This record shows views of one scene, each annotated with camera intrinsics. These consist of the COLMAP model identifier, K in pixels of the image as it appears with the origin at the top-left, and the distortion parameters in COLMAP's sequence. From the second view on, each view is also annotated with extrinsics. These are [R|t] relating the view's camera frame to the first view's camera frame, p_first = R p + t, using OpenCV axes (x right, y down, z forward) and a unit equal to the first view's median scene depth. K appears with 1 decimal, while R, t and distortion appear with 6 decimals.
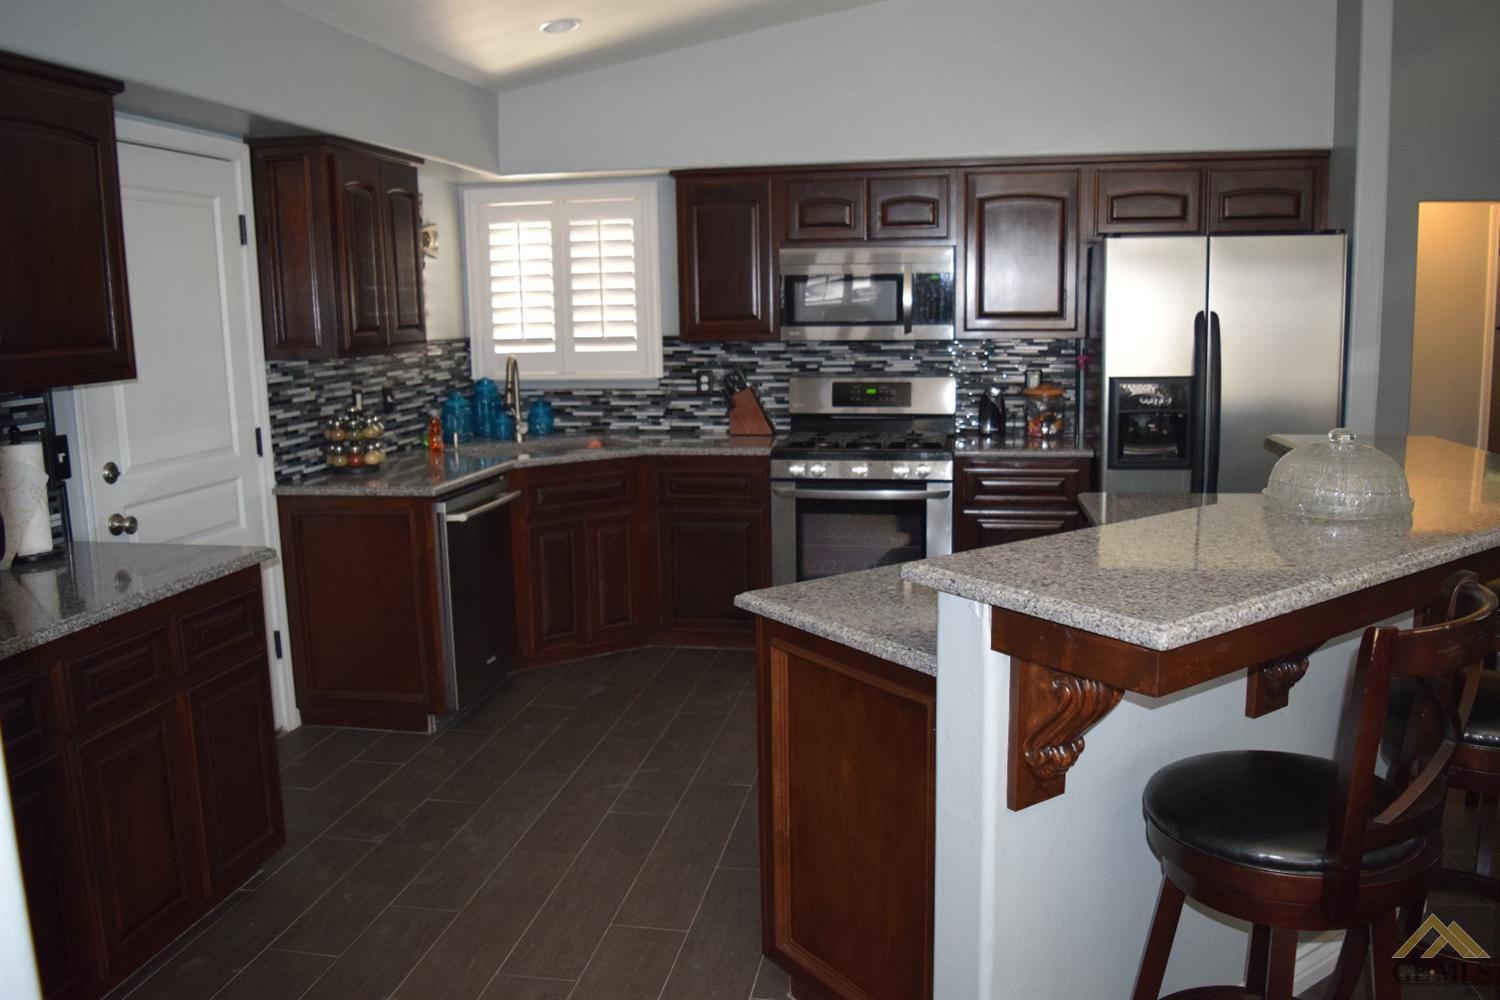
lens RADIAL K [[1181.7, 0, 750.0], [0, 1181.7, 500.0], [0, 0, 1]] dist [-0.080239, 0.010574]
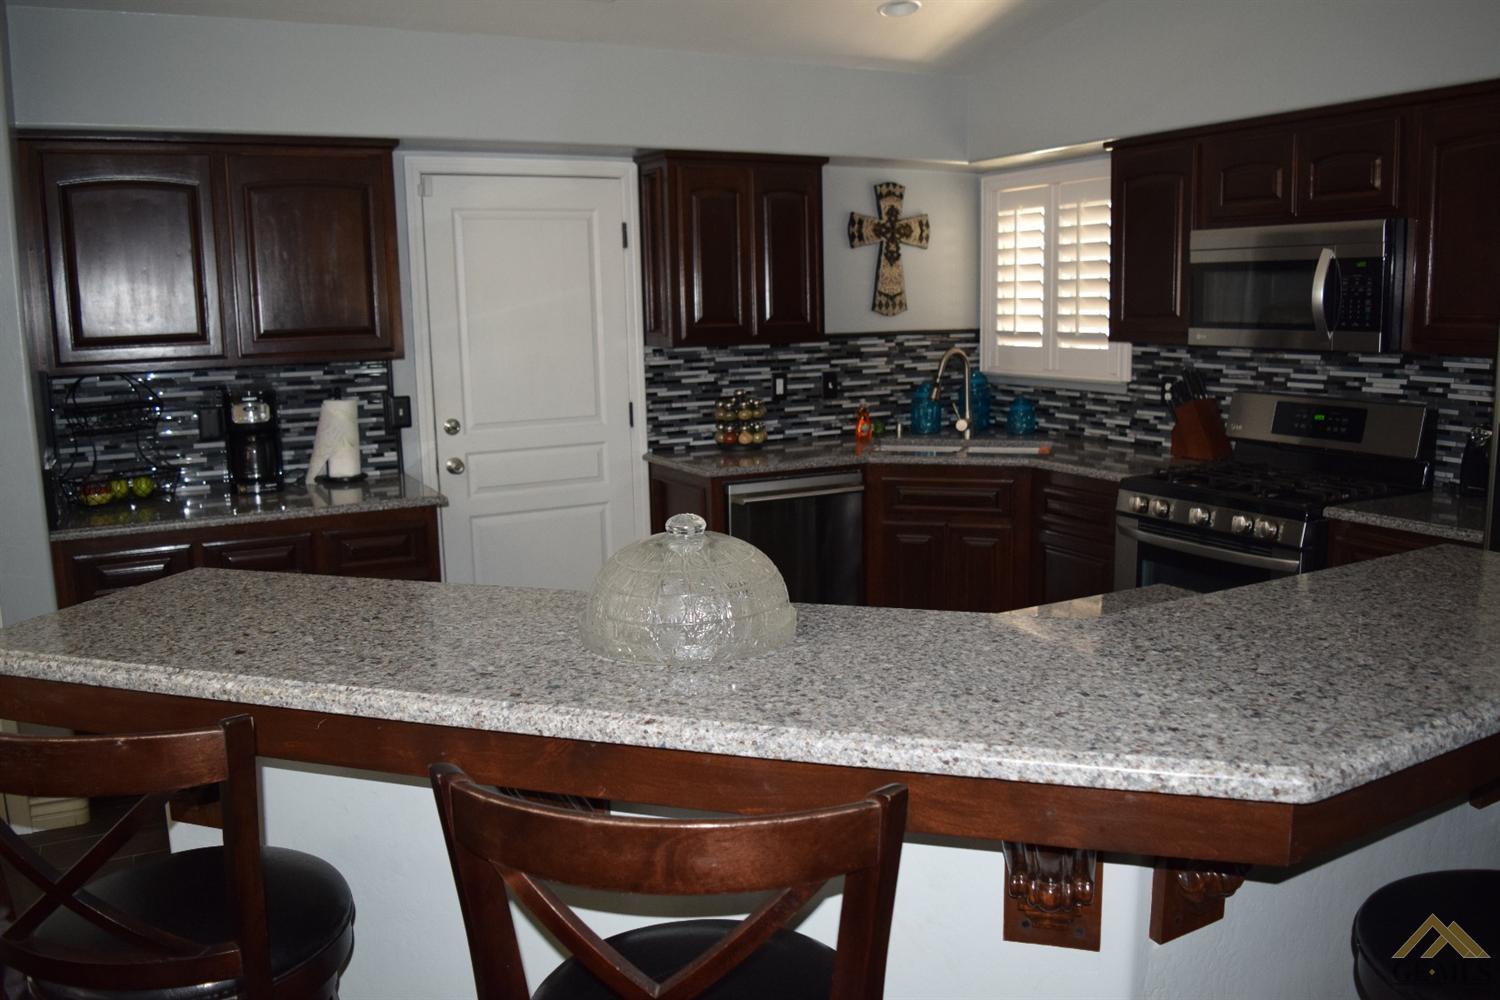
lens RADIAL K [[1181.7, 0, 750.0], [0, 1181.7, 500.0], [0, 0, 1]] dist [-0.080239, 0.010574]
pose [[0.624522, 0.134881, -0.769272, 0.444676], [-0.119492, 0.989879, 0.076554, -0.052890], [0.771812, 0.044113, 0.634319, 0.255855]]
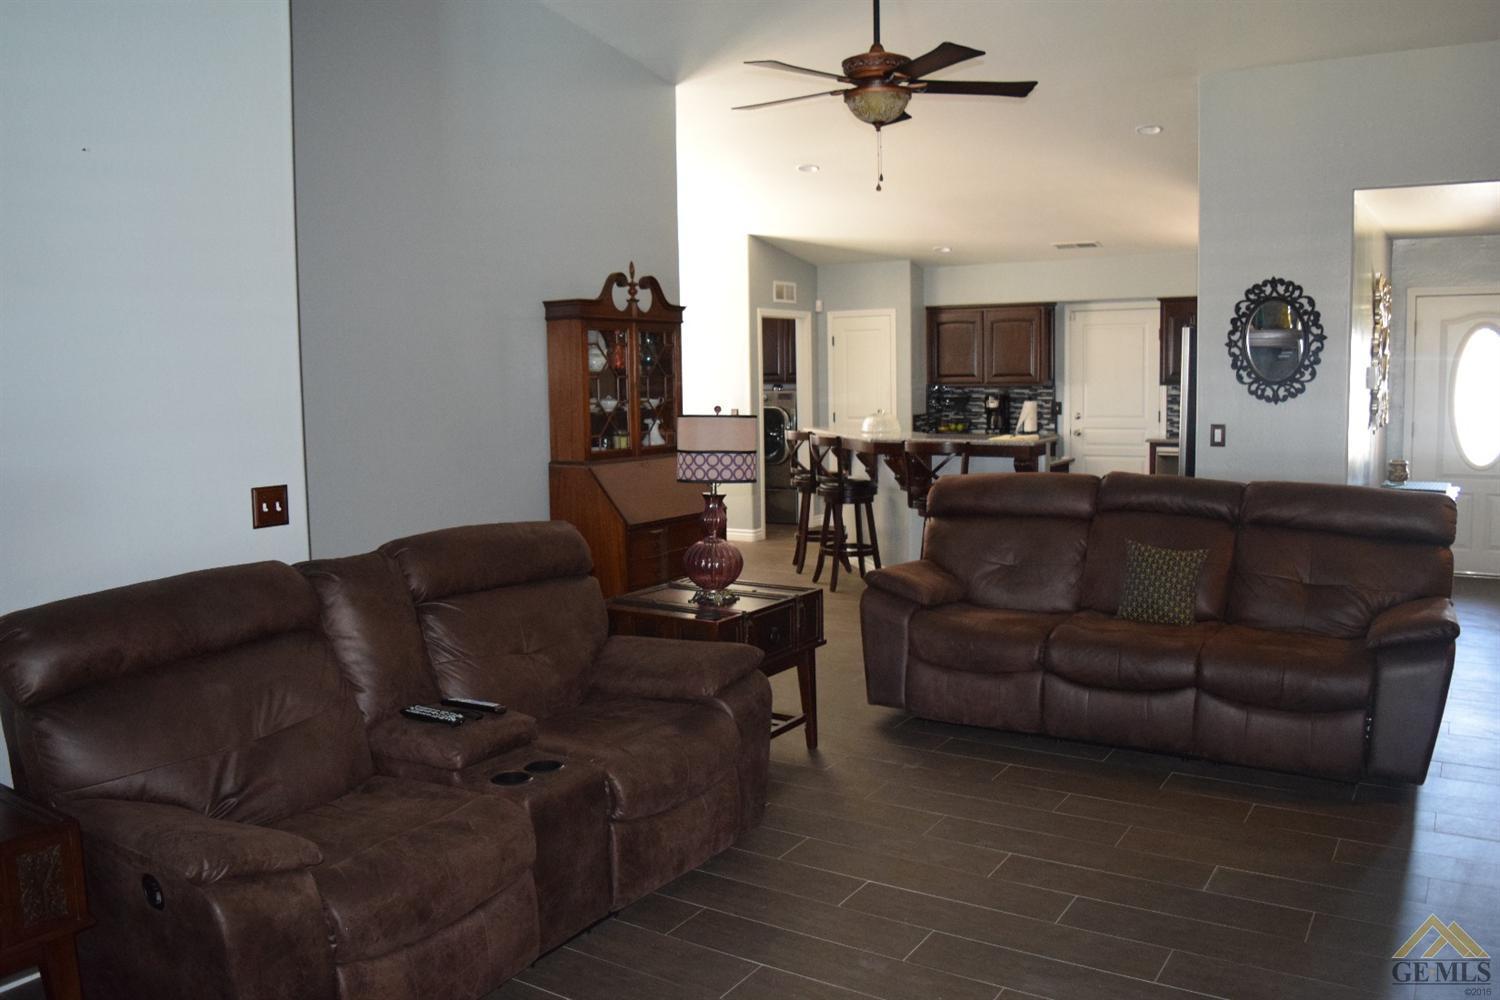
lens RADIAL K [[1181.7, 0, 750.0], [0, 1181.7, 500.0], [0, 0, 1]] dist [-0.080239, 0.010574]
pose [[-0.391976, 0.116682, -0.912546, 1.736645], [-0.130616, 0.974817, 0.180749, -0.165201], [0.910656, 0.190043, -0.366865, 0.878395]]
